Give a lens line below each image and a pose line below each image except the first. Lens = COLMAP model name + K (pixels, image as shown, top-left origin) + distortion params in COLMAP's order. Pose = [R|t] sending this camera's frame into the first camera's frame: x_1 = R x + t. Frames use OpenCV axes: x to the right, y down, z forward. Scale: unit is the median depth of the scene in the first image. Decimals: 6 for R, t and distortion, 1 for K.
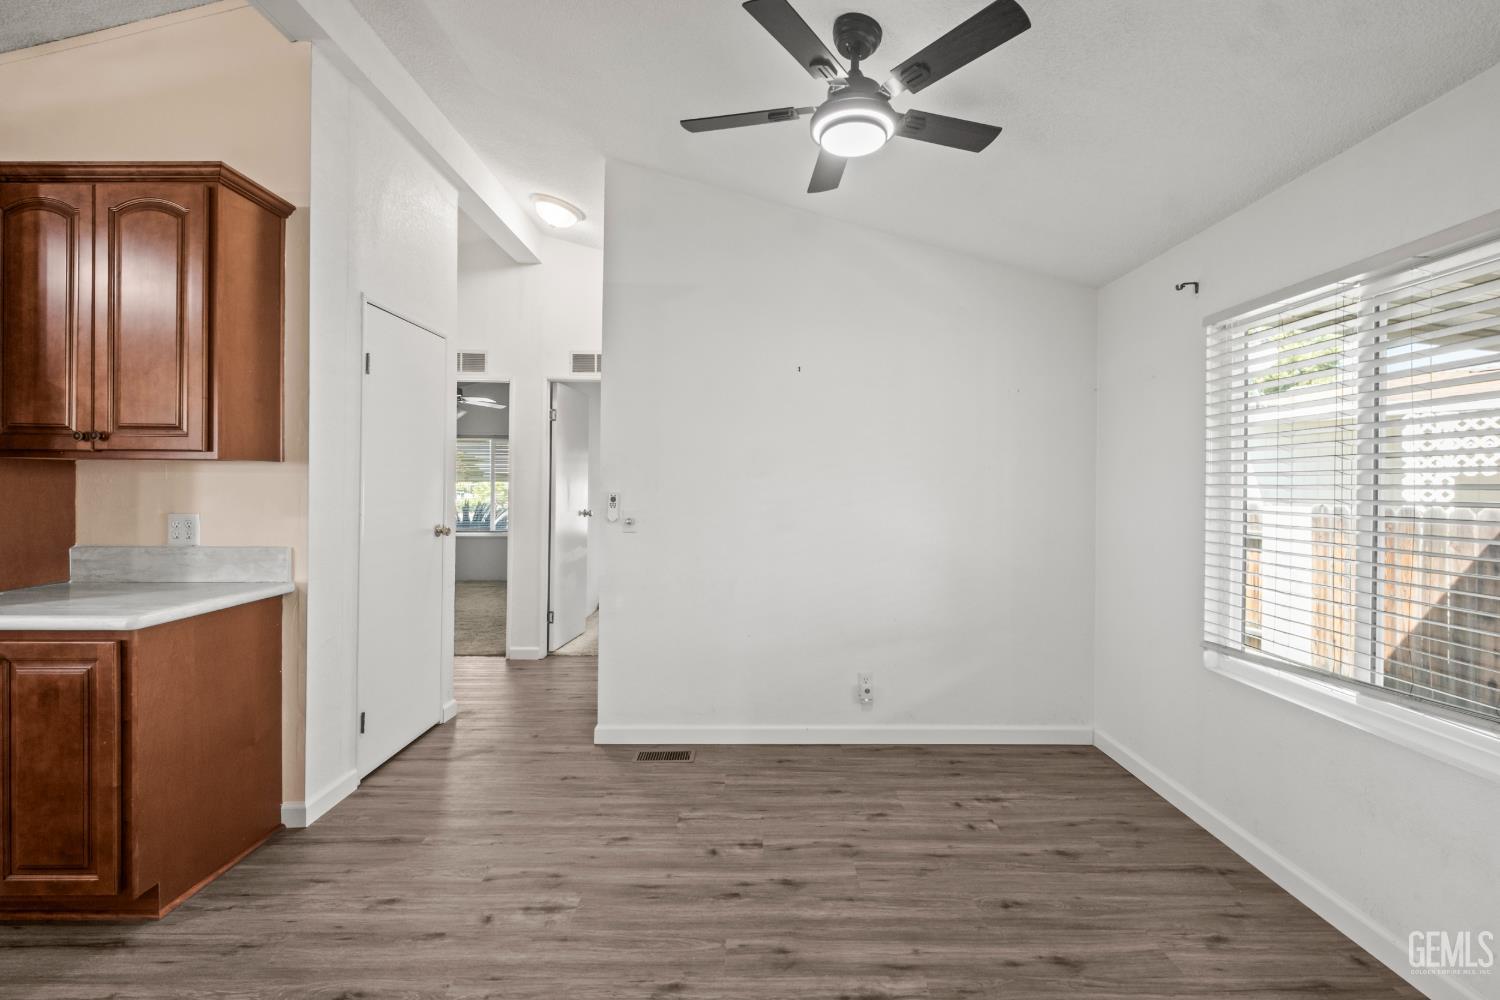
lens RADIAL K [[660.3, 0, 752.7], [0, 660.3, 492.9], [0, 0, 1]] dist [0.004644, -0.003439]
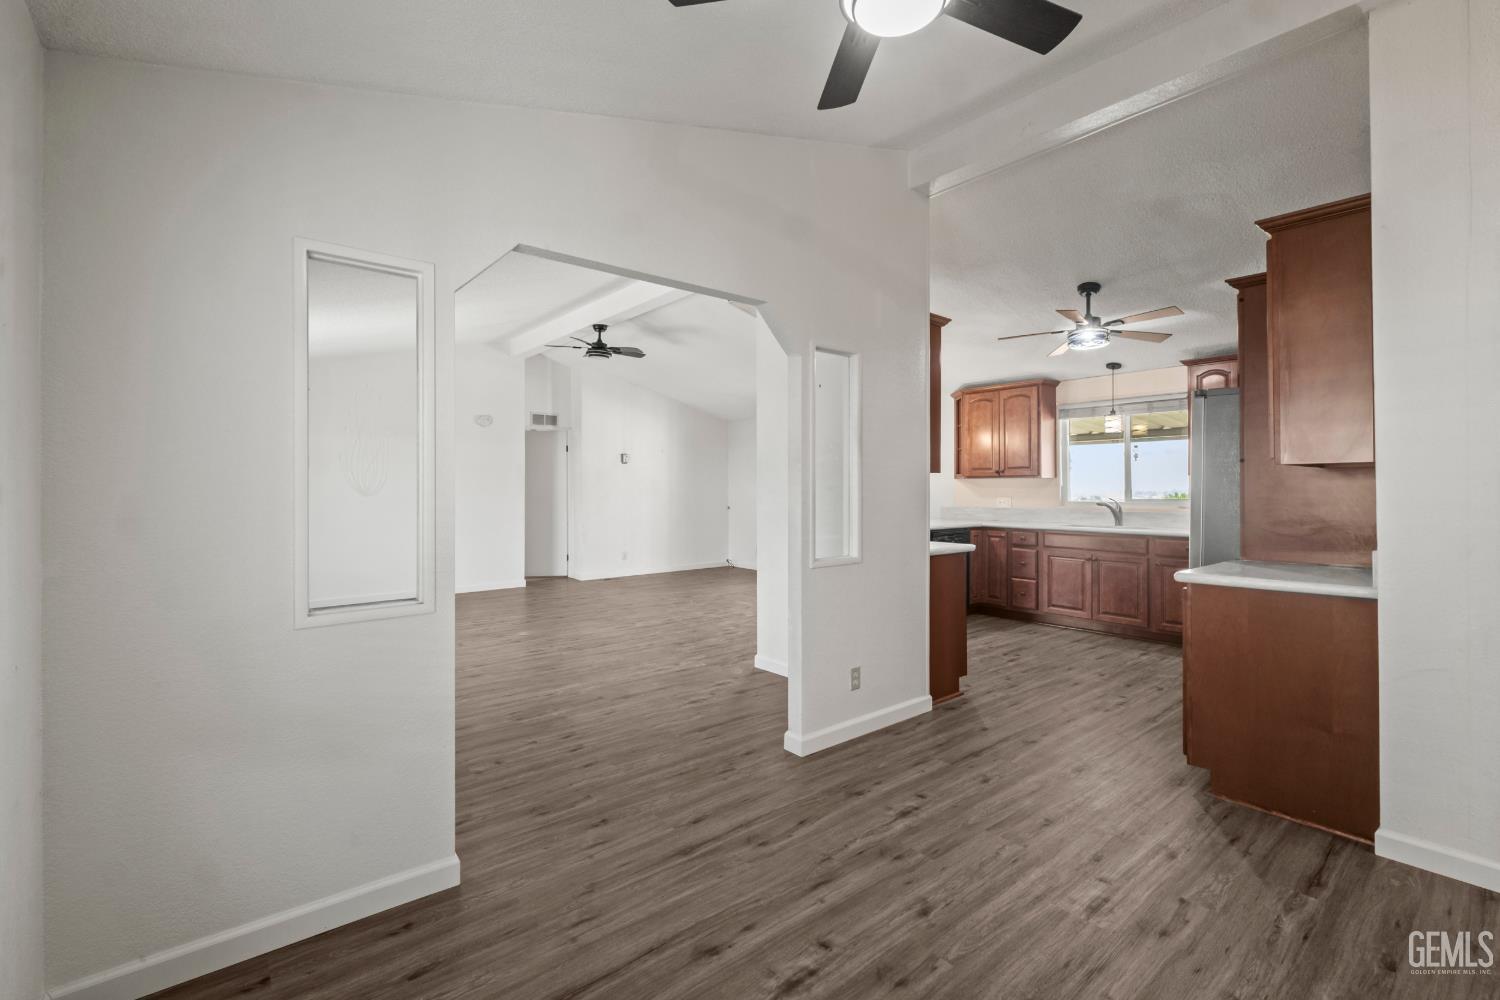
lens RADIAL K [[663.0, 0, 750.4], [0, 663.0, 486.6], [0, 0, 1]] dist [0.005518, 0.000705]
pose [[-0.775470, -0.008204, -0.631331, 0.599962], [-0.010567, 0.999944, -0.000014, 0.002726], [0.631296, 0.006661, -0.775513, 1.189683]]
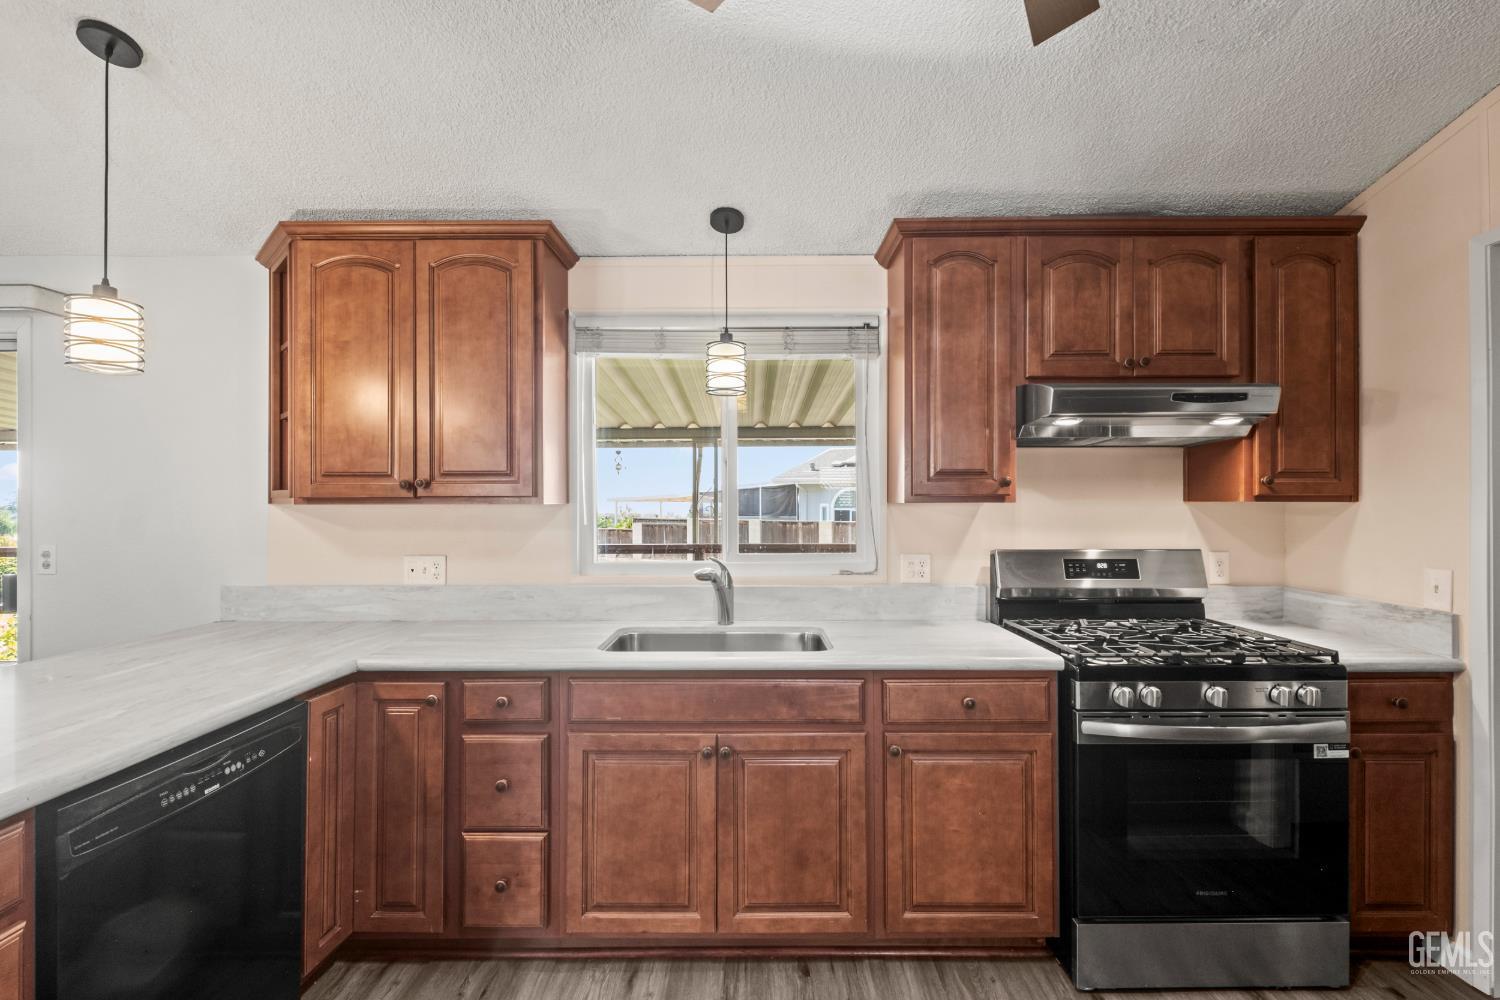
lens RADIAL K [[660.3, 0, 760.1], [0, 660.3, 496.3], [0, 0, 1]] dist [0.004644, -0.003439]
pose [[-0.005926, -0.017120, -0.999836, -1.035397], [-0.006975, 0.999830, -0.017079, -0.041881], [0.999958, 0.006872, -0.006045, 0.185999]]
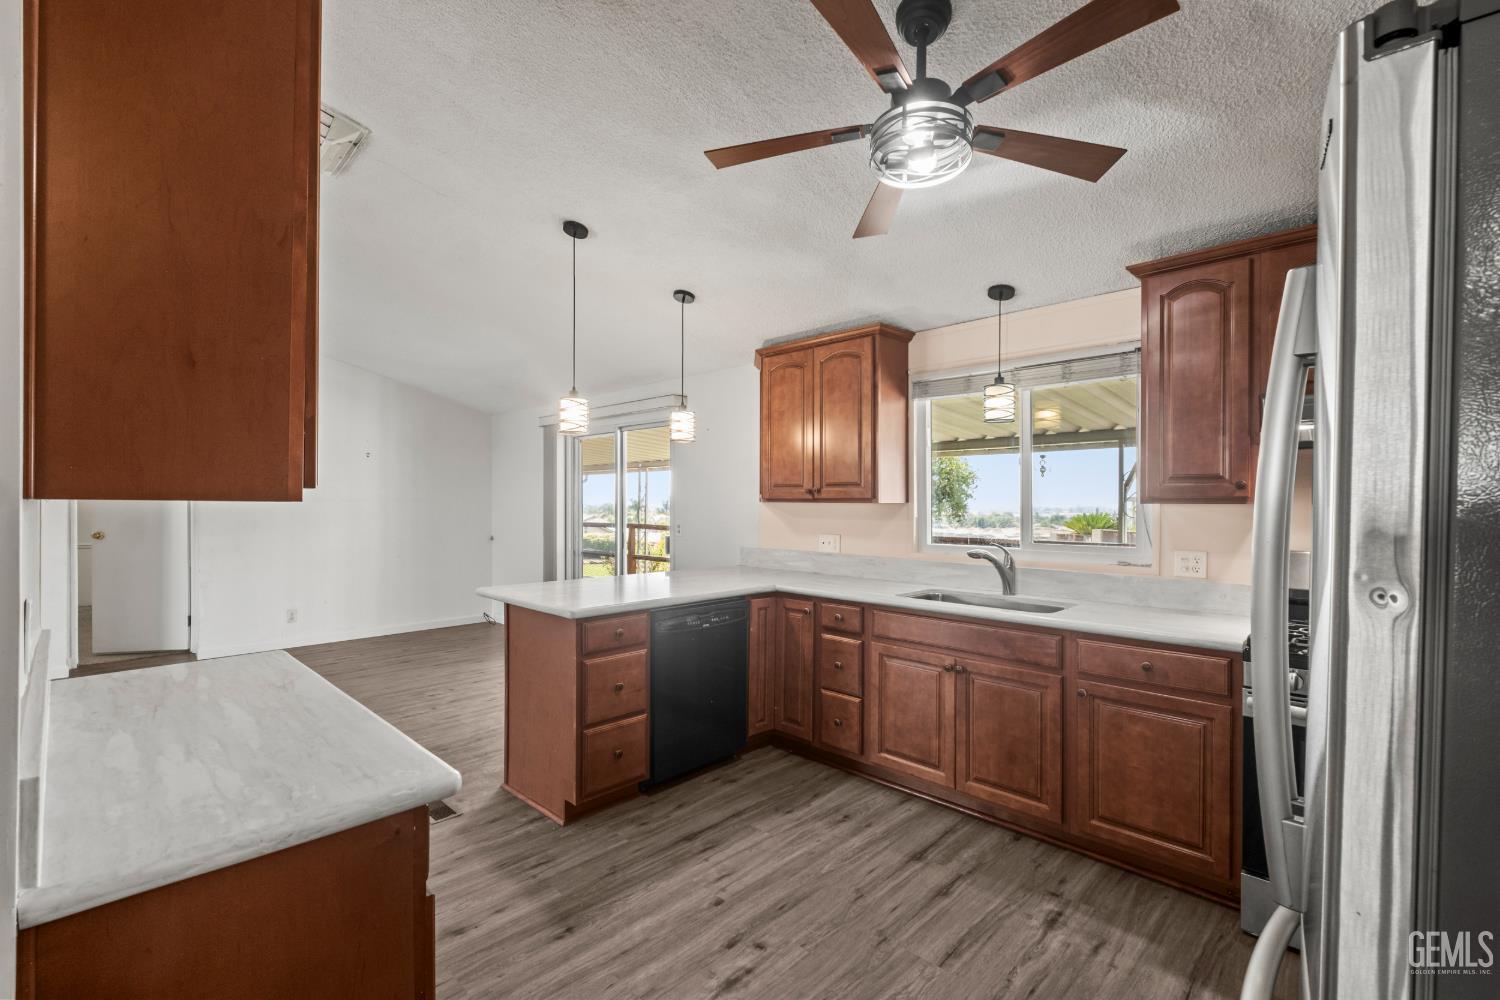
lens RADIAL K [[660.3, 0, 753.9], [0, 660.3, 500.5], [0, 0, 1]] dist [0.004644, -0.003439]
pose [[-0.697028, -0.011585, -0.716950, -0.731520], [-0.015644, 0.999877, -0.000946, -0.044424], [0.716873, 0.010556, -0.697123, 0.687323]]
